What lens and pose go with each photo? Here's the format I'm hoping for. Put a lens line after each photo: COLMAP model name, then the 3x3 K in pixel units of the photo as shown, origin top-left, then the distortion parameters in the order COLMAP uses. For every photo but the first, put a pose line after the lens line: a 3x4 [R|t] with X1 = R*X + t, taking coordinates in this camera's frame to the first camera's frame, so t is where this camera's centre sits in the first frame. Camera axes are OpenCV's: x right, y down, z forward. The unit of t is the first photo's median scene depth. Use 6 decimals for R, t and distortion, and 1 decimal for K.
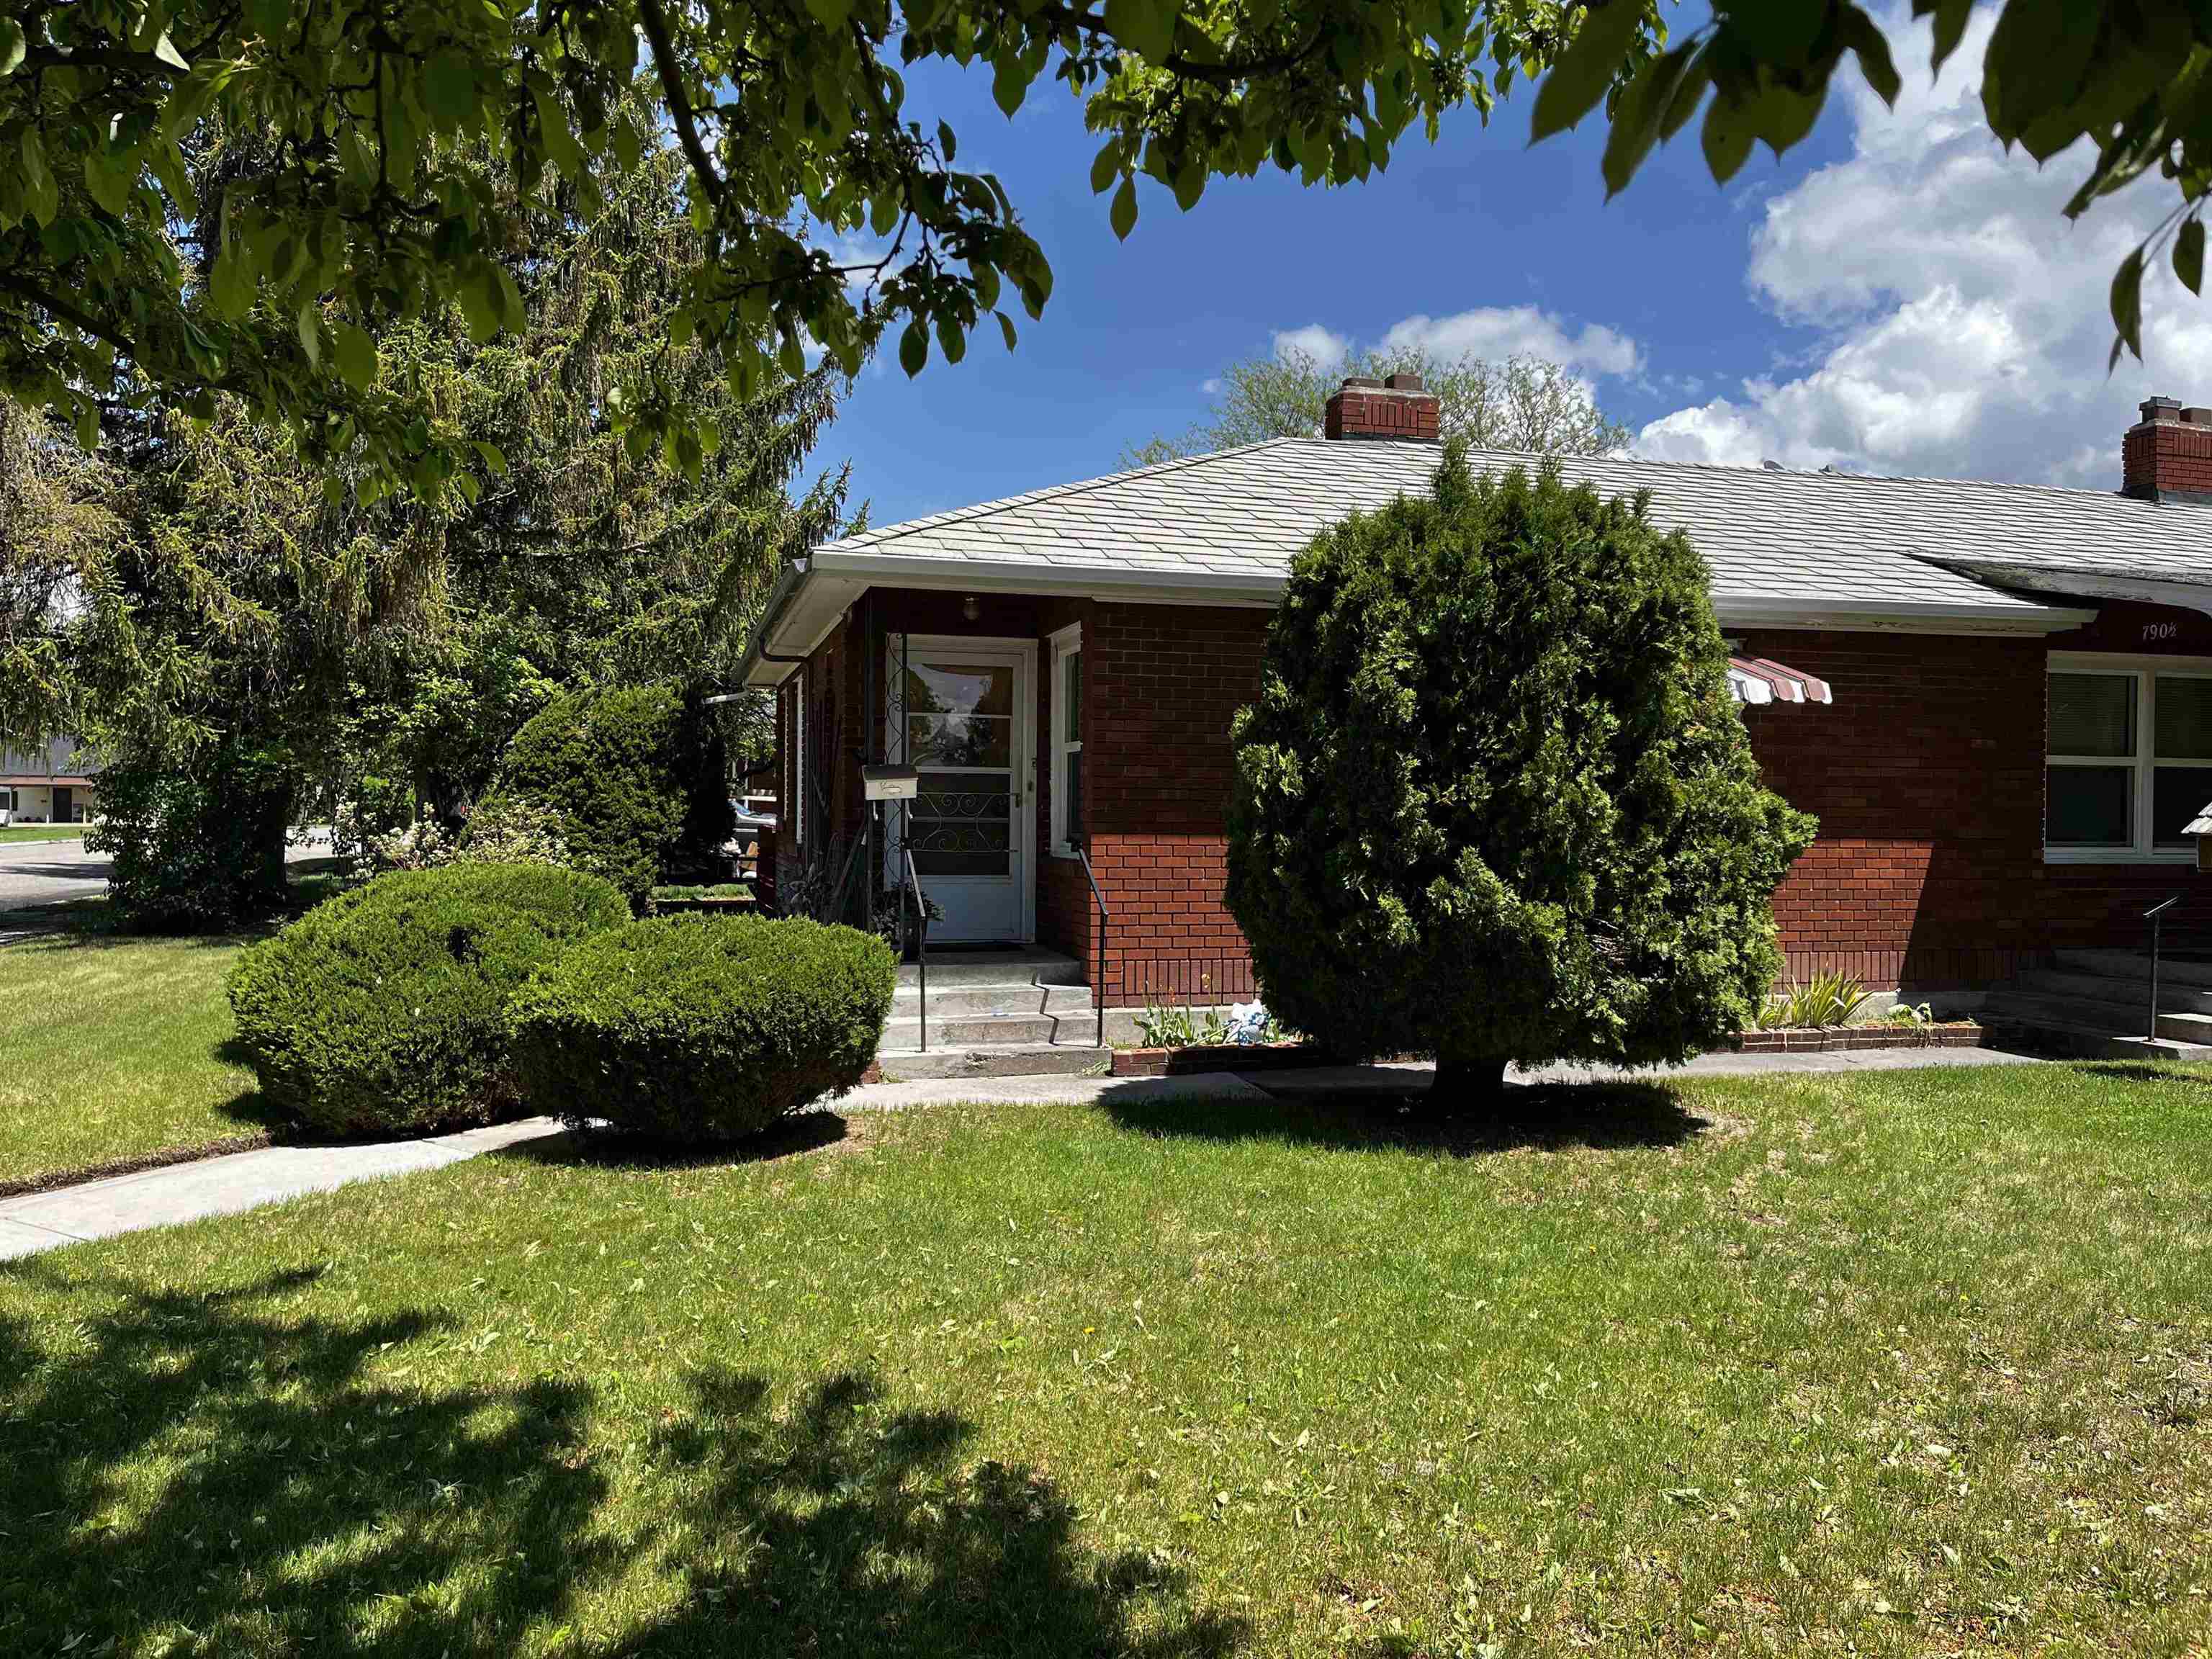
lens RADIAL K [[1693.0, 0, 1106.0], [0, 1693.0, 829.5], [0, 0, 1]] dist [0.103355, -0.116361]
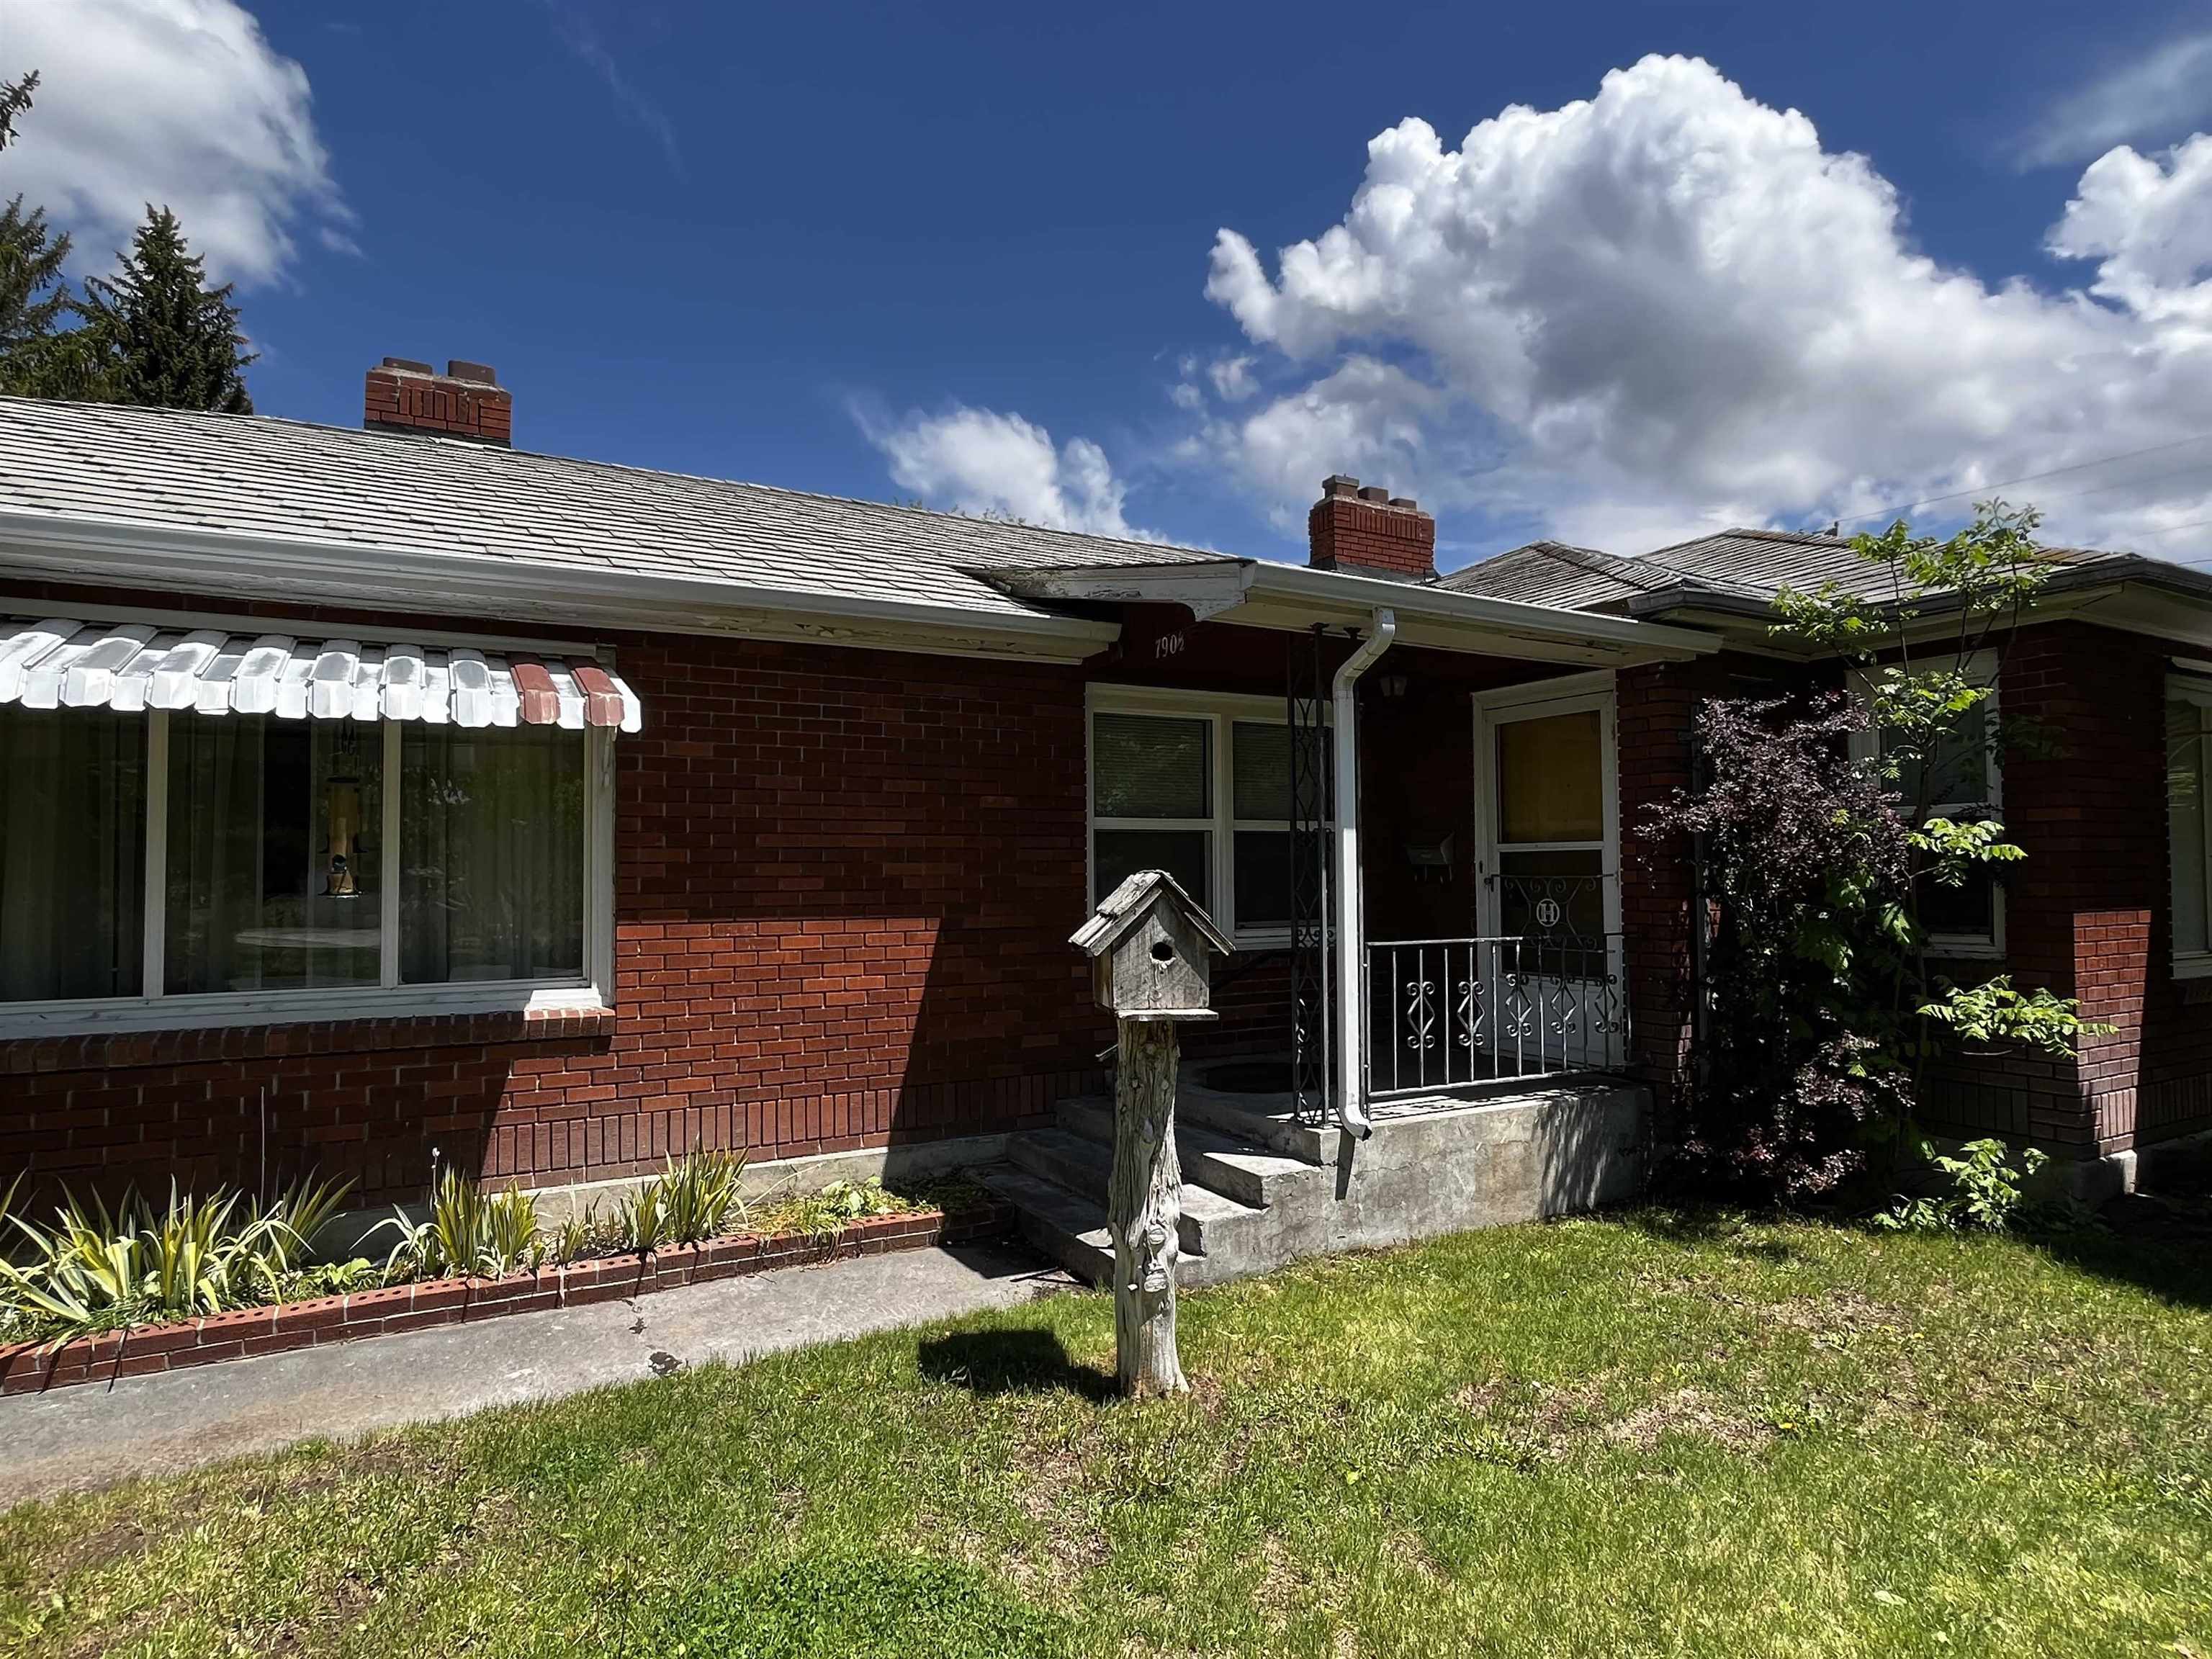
lens RADIAL K [[1212.4, 0, 1106.0], [0, 1212.4, 829.5], [0, 0, 1]] dist [0.018943, -0.000504]
pose [[0.974144, -0.009125, 0.225743, 0.439639], [0.019464, 0.998859, -0.043617, -0.014029], [-0.225088, 0.046883, 0.973210, 0.481296]]
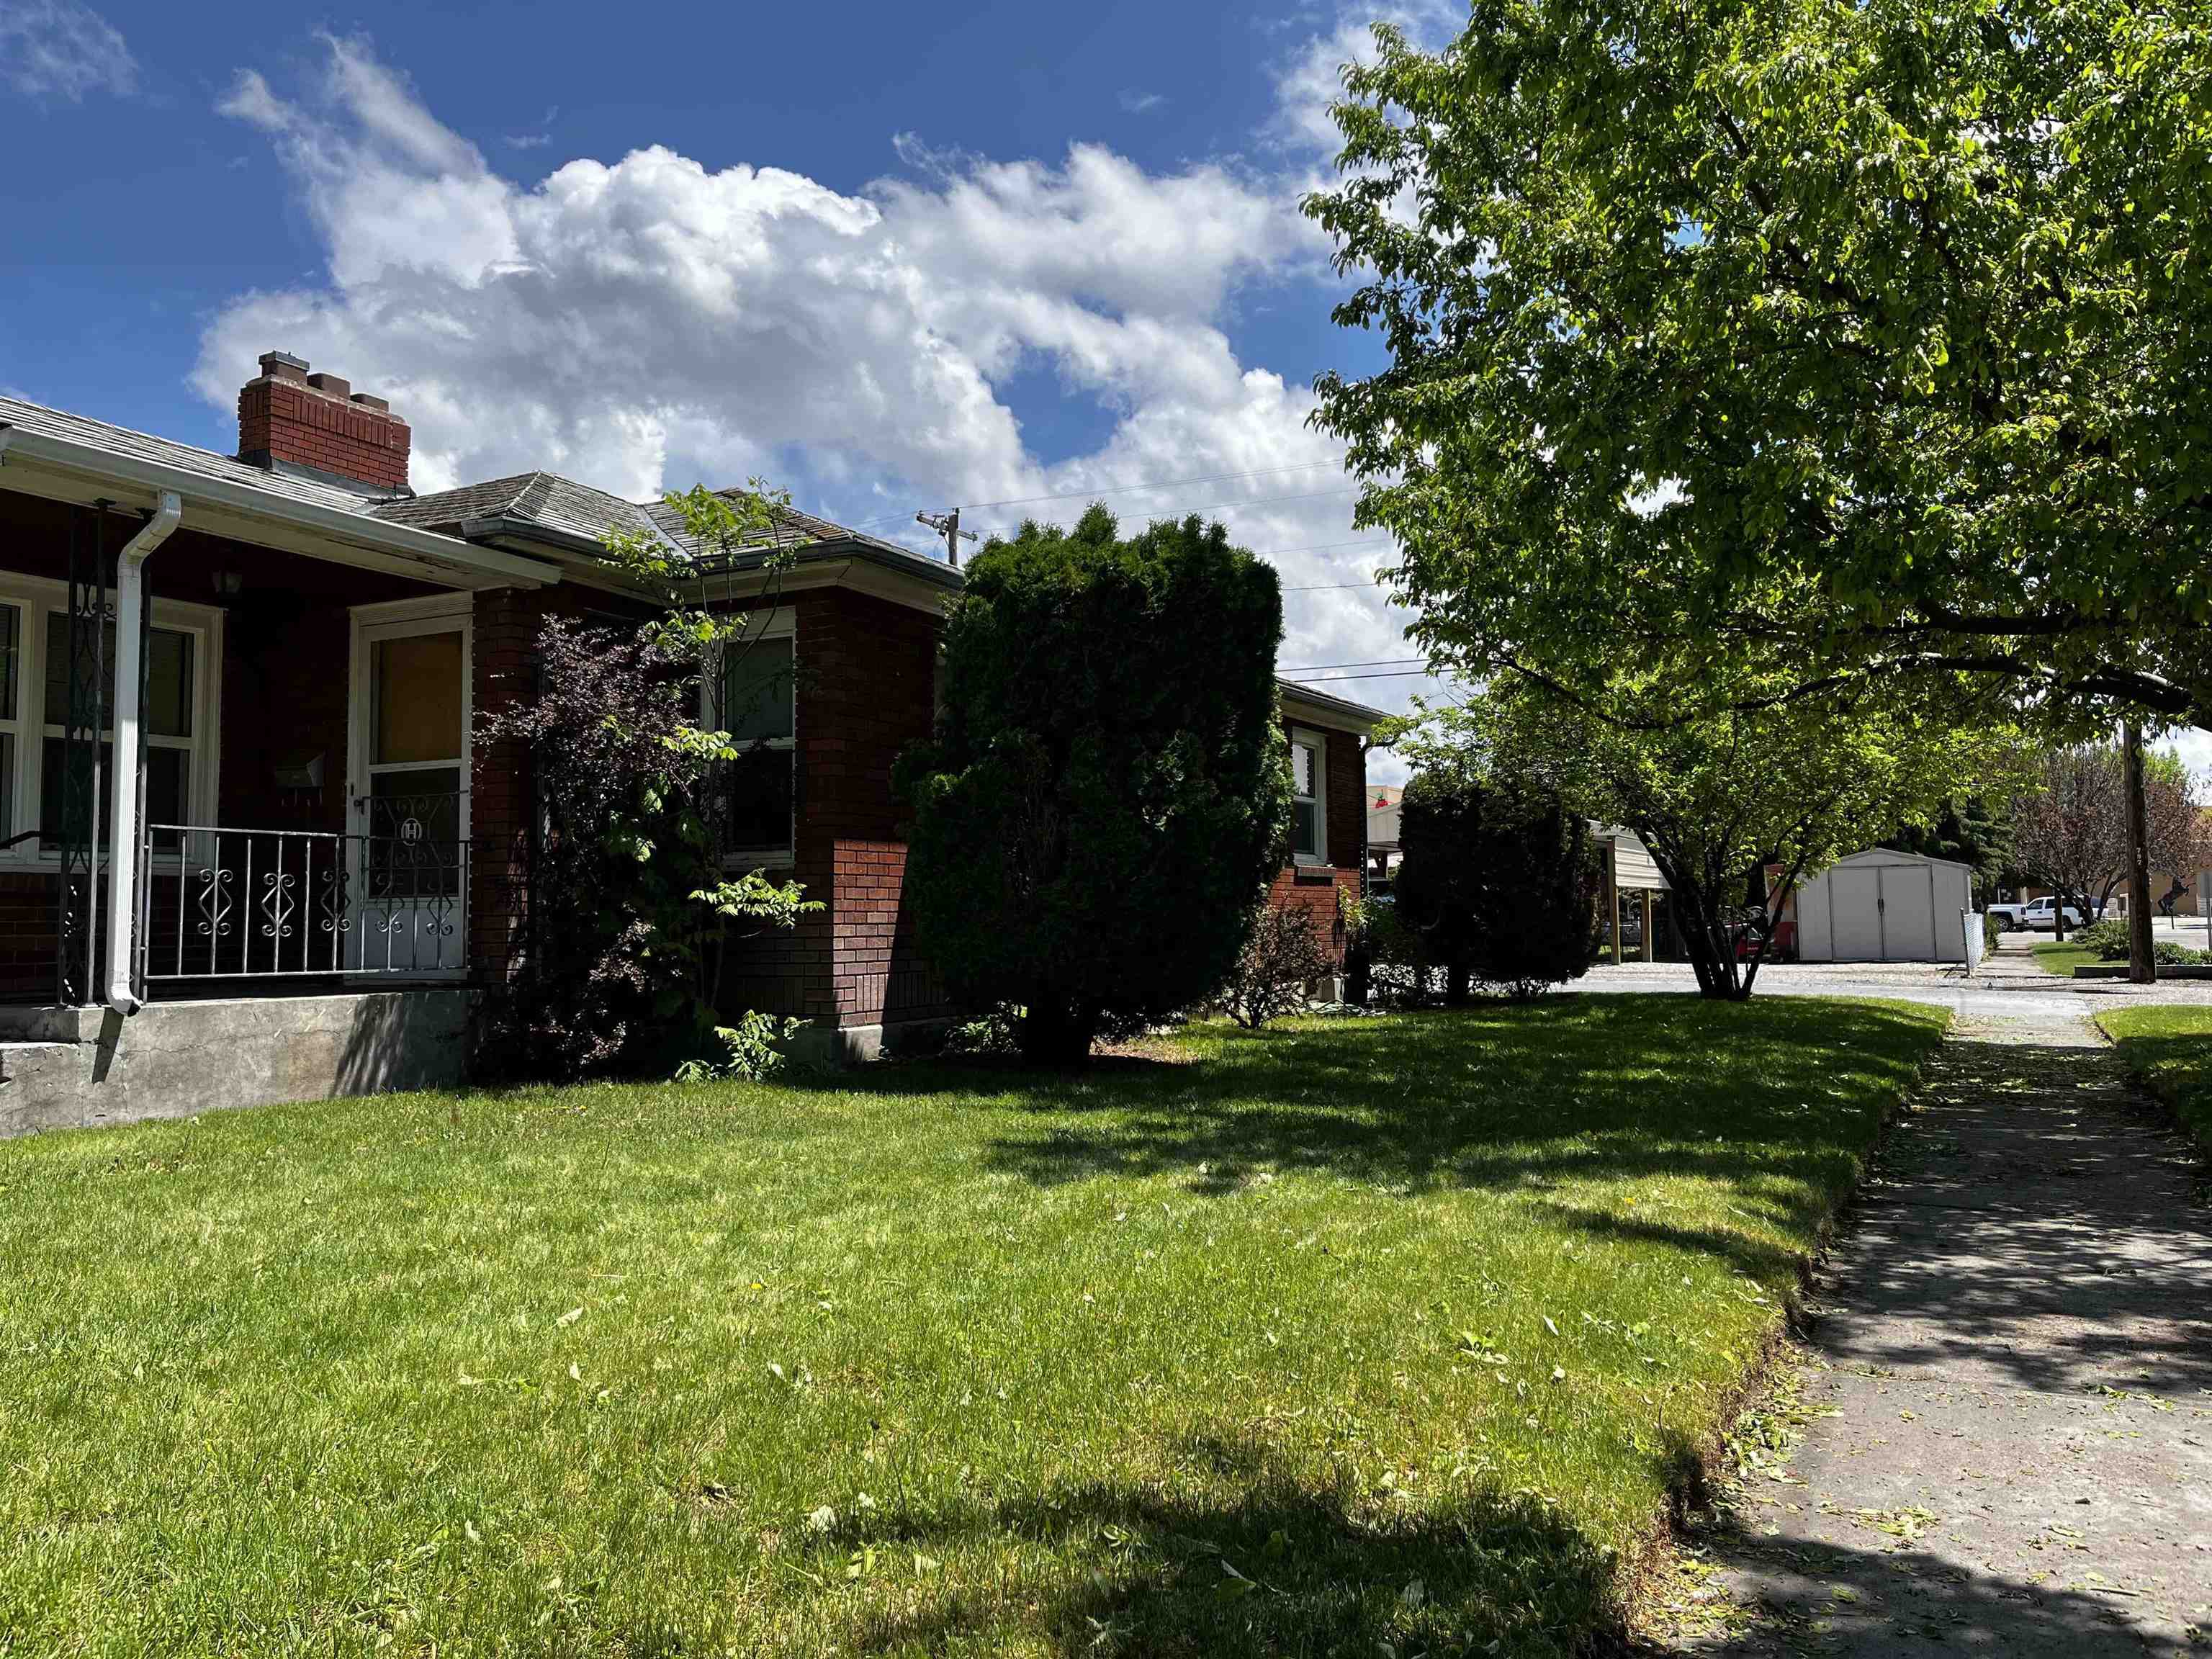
lens RADIAL K [[1693.0, 0, 1106.0], [0, 1693.0, 829.5], [0, 0, 1]] dist [0.103355, -0.116361]
pose [[0.706632, 0.025326, 0.707128, 0.433707], [0.023778, 0.997945, -0.059503, 0.058665], [-0.707181, 0.058861, 0.704578, 0.198844]]
